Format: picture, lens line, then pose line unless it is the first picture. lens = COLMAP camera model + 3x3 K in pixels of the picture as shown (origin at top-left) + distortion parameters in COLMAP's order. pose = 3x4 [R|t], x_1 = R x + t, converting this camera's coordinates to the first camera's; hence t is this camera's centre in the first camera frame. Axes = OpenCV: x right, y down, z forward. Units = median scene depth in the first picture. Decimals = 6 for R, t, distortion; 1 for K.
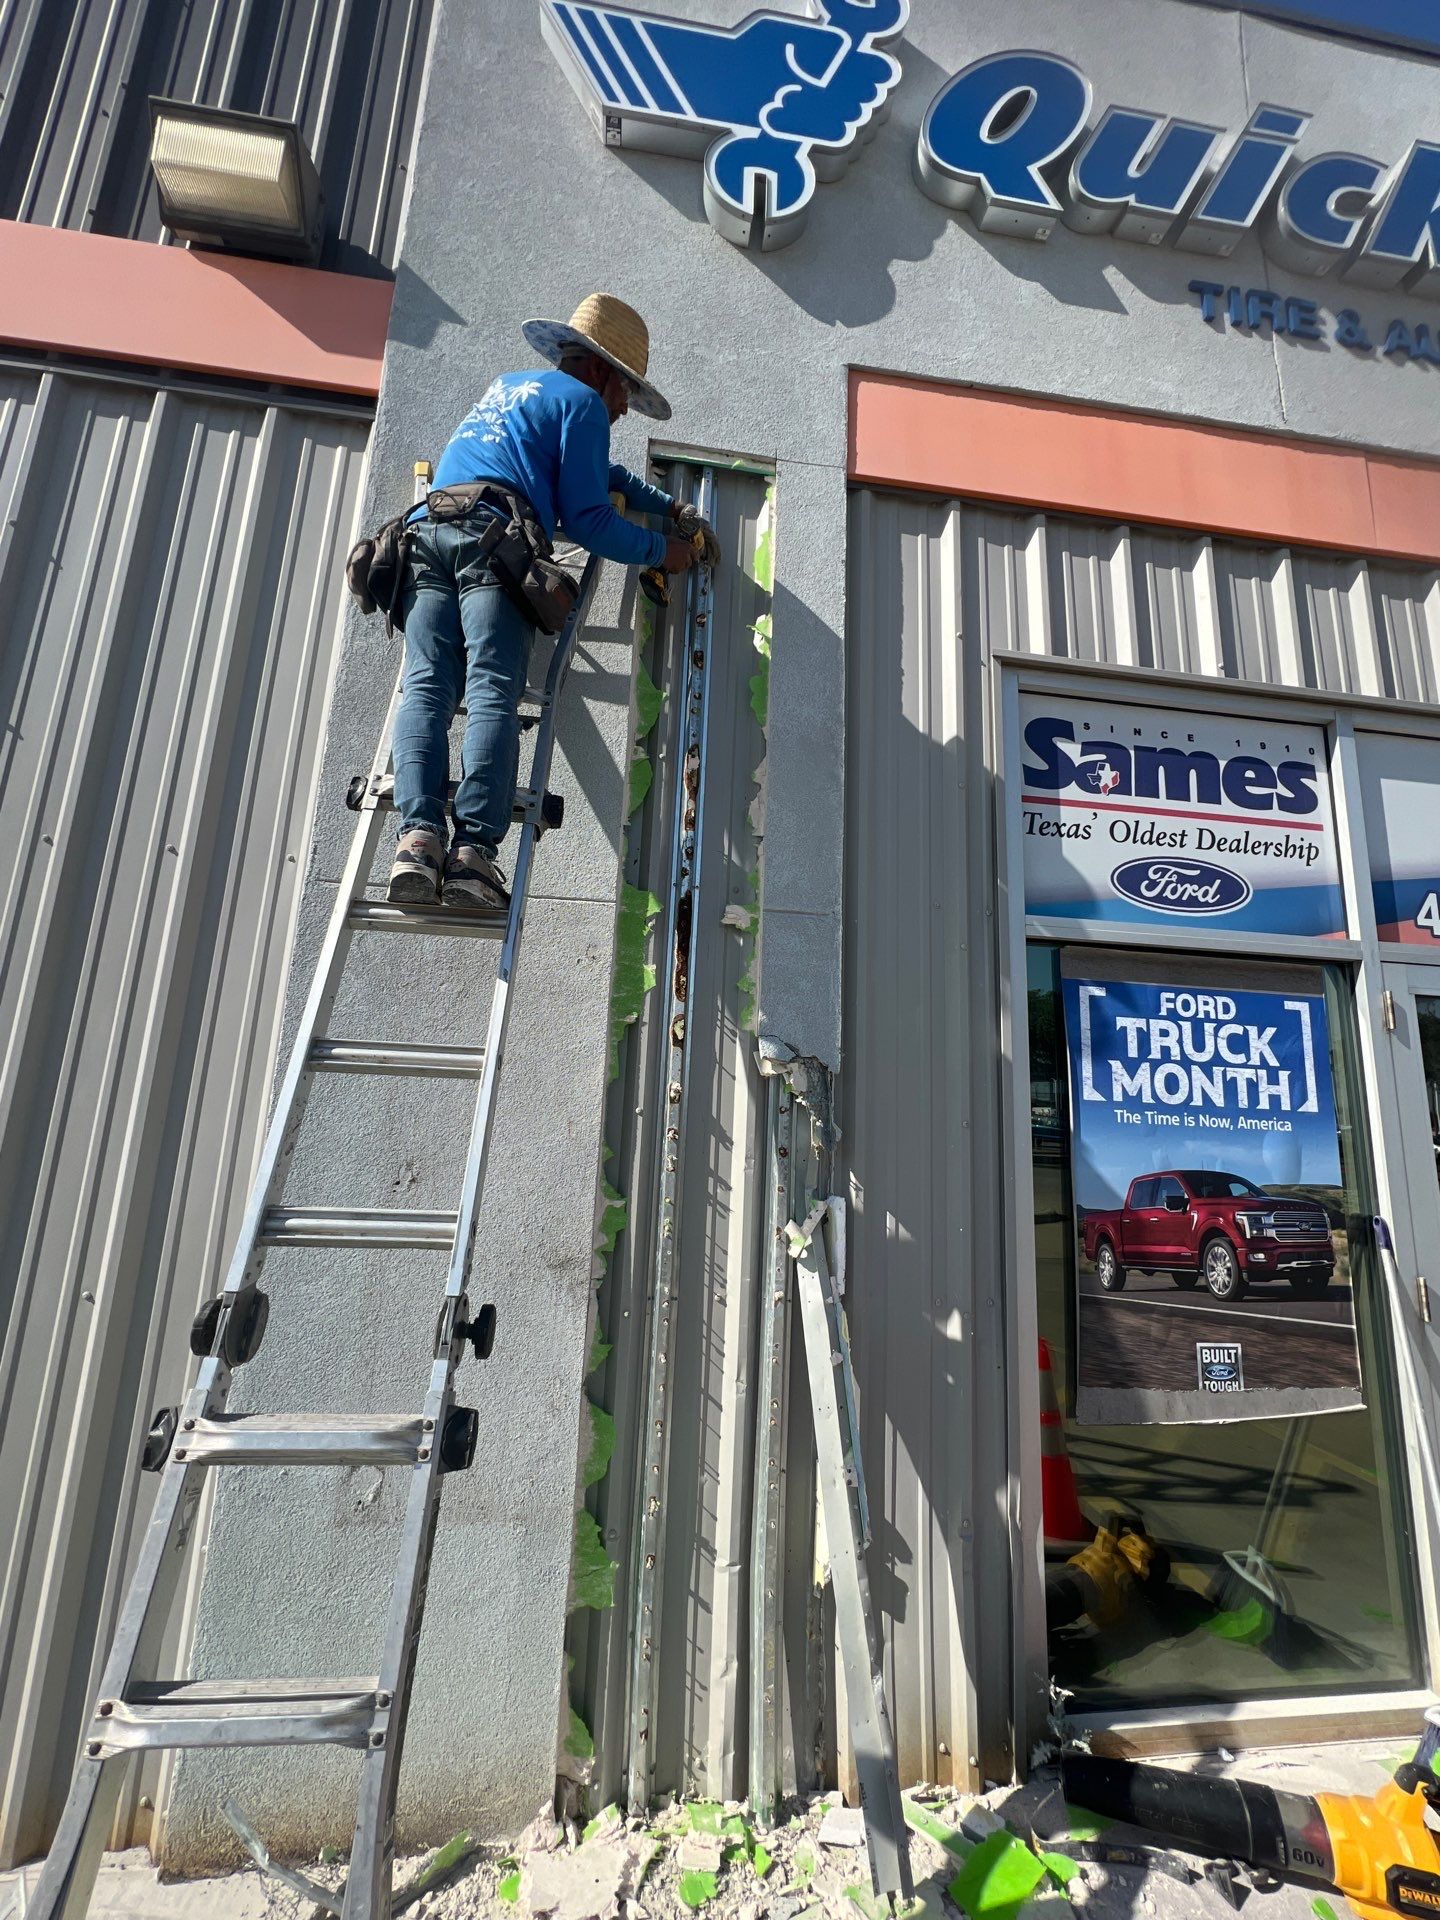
lens RADIAL K [[765.2, 0, 725.9], [0, 765.2, 956.7], [0, 0, 1]] dist [-0.001883, 0.000171]
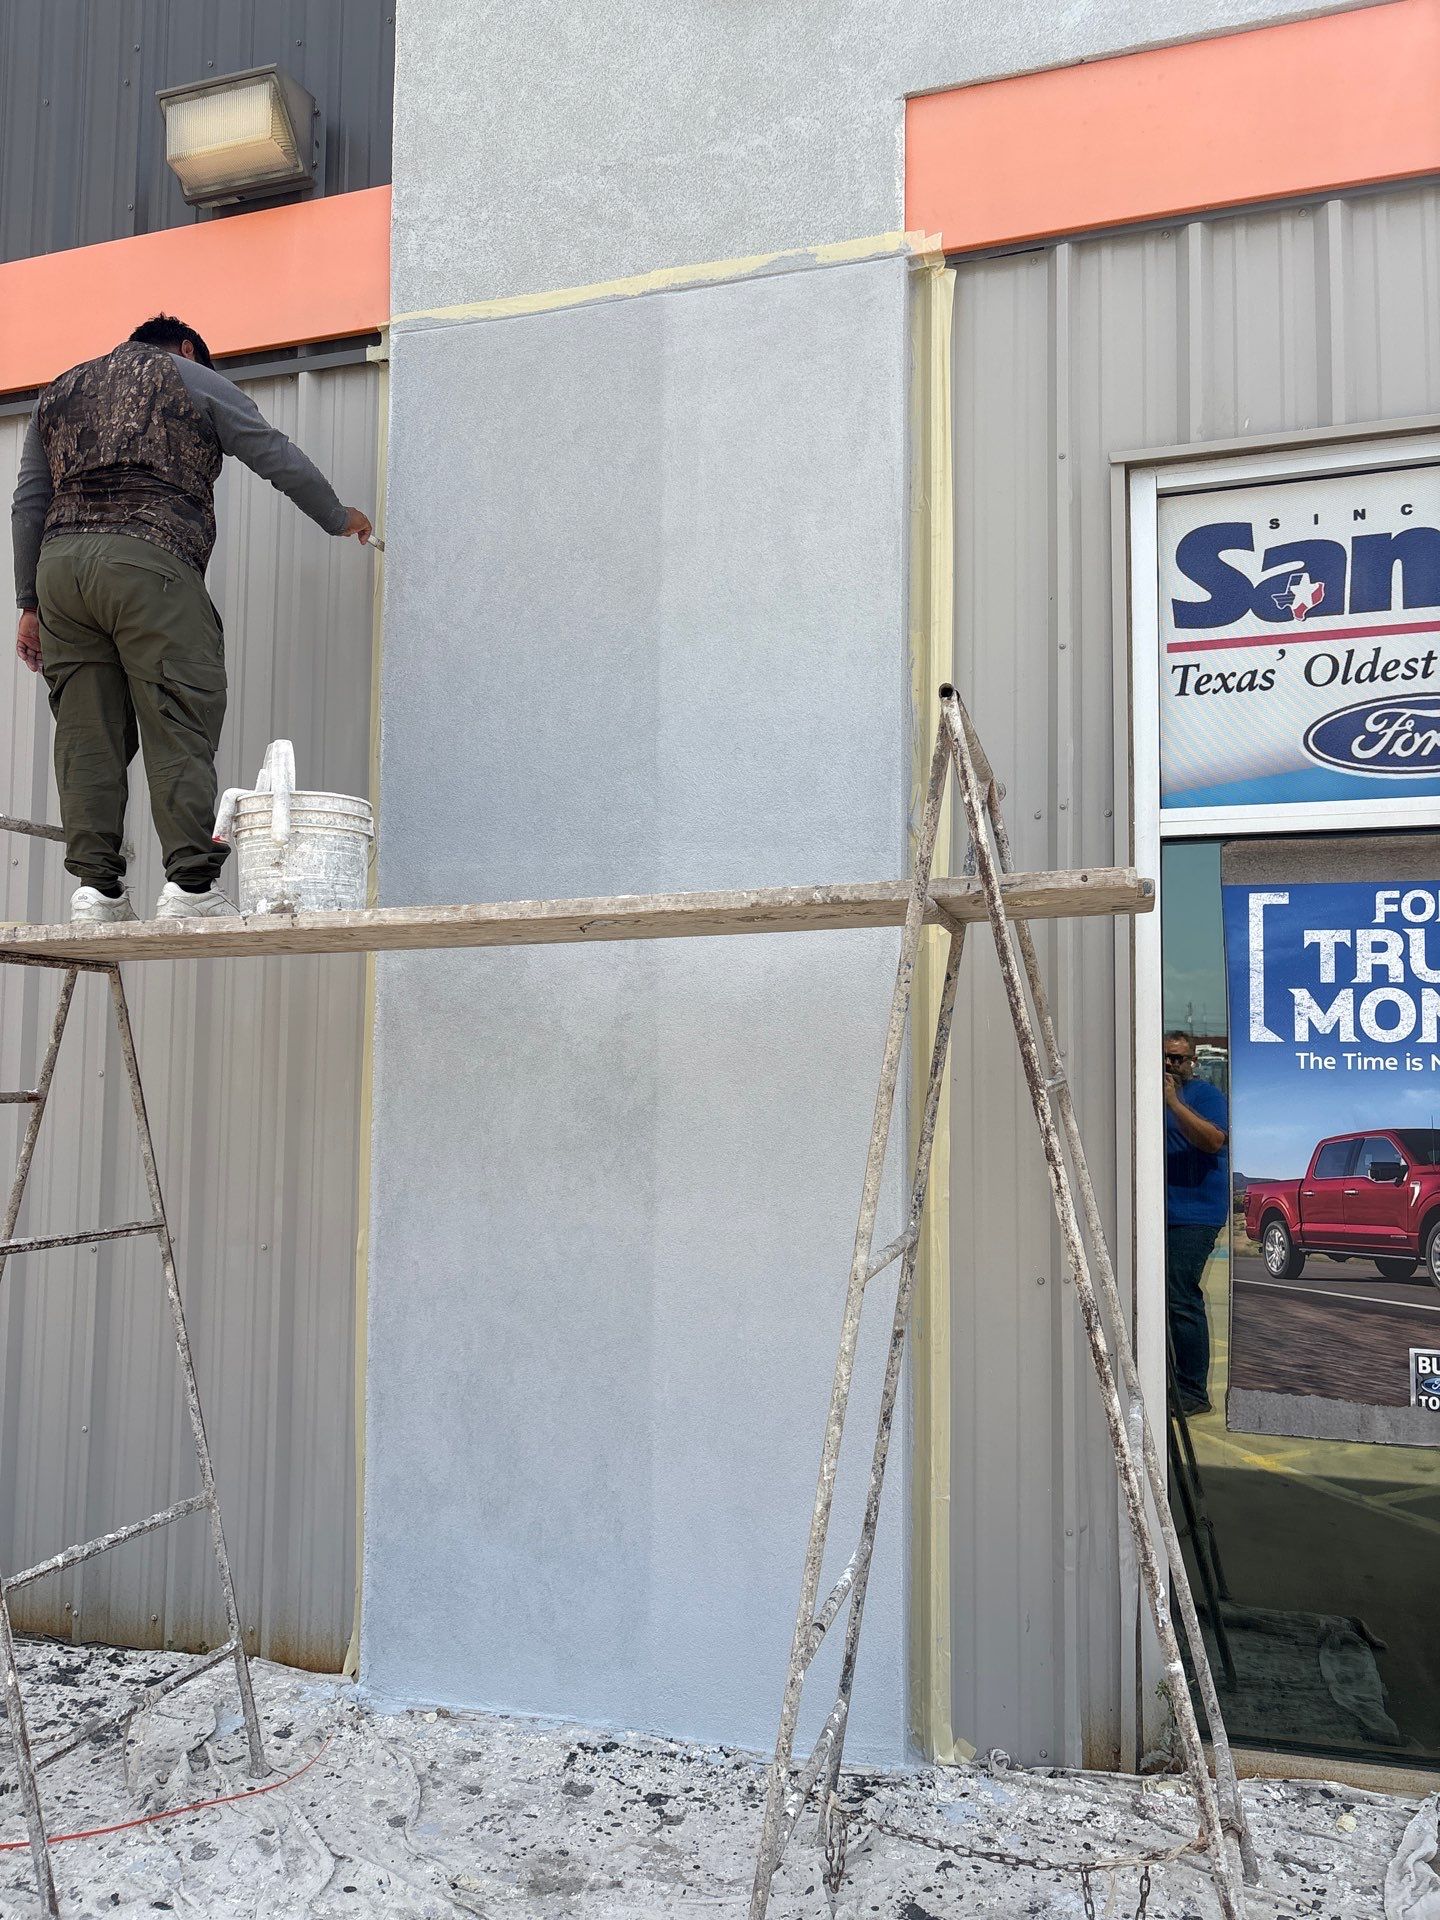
lens RADIAL K [[1439.1, 0, 724.9], [0, 1439.1, 983.6], [0, 0, 1]] dist [0.030142, -0.023784]
pose [[0.906192, -0.063505, -0.418070, 0.580204], [0.110966, 0.989723, 0.090188, -0.059778], [0.408047, -0.128119, 0.903927, -0.510759]]
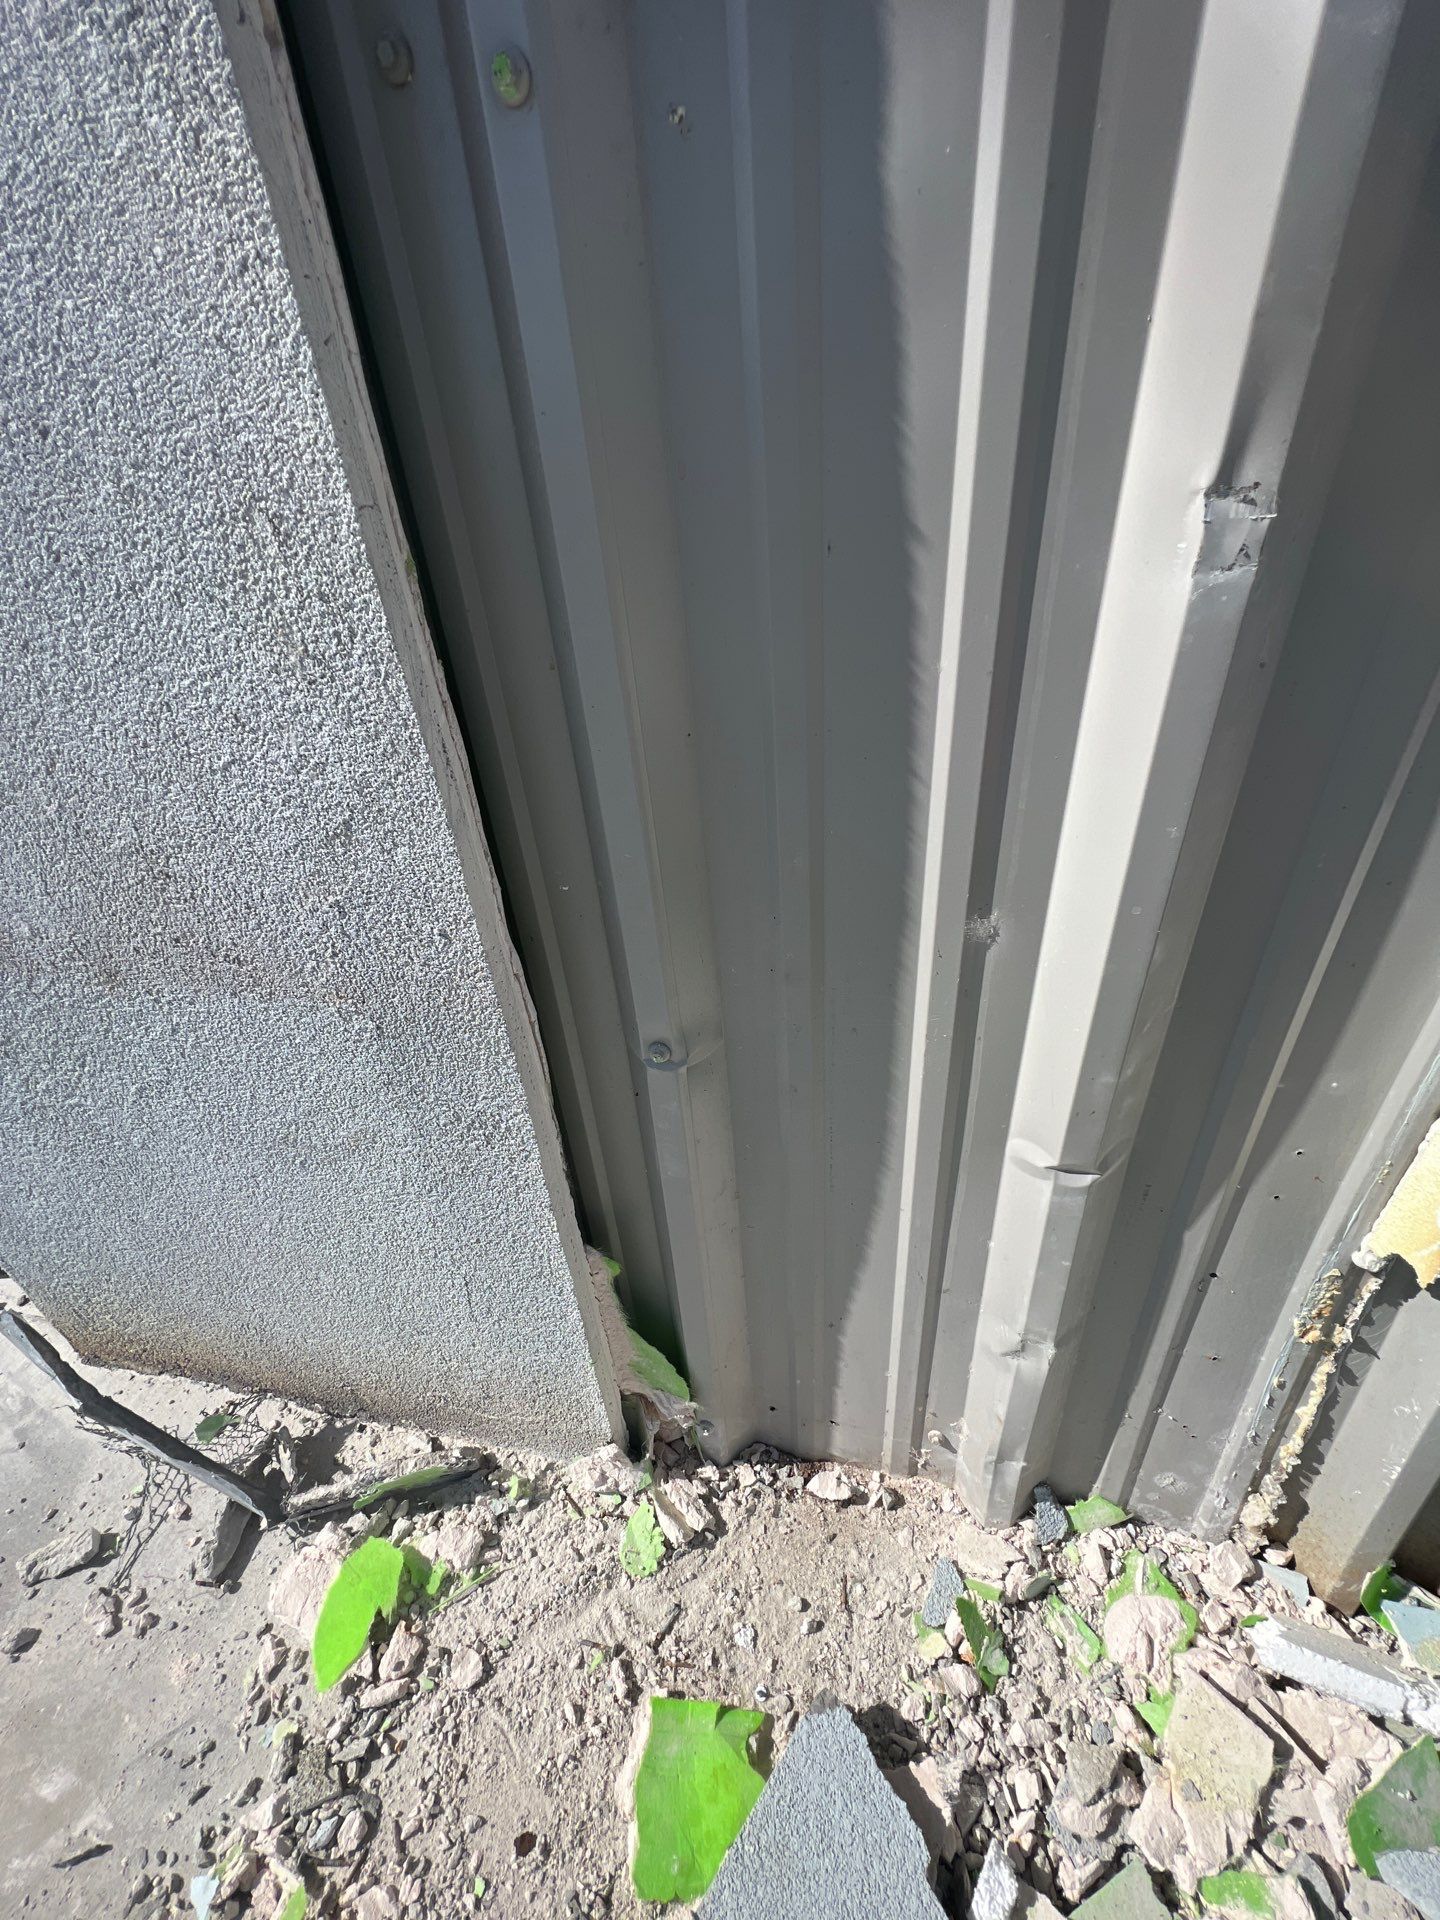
lens RADIAL K [[765.2, 0, 713.2], [0, 765.2, 954.3], [0, 0, 1]] dist [-0.001883, 0.000171]
pose [[0.919817, 0.098014, -0.379907, -0.011971], [0.185131, 0.745296, 0.640516, 0.415677], [0.345922, -0.659491, 0.667390, 0.646040]]
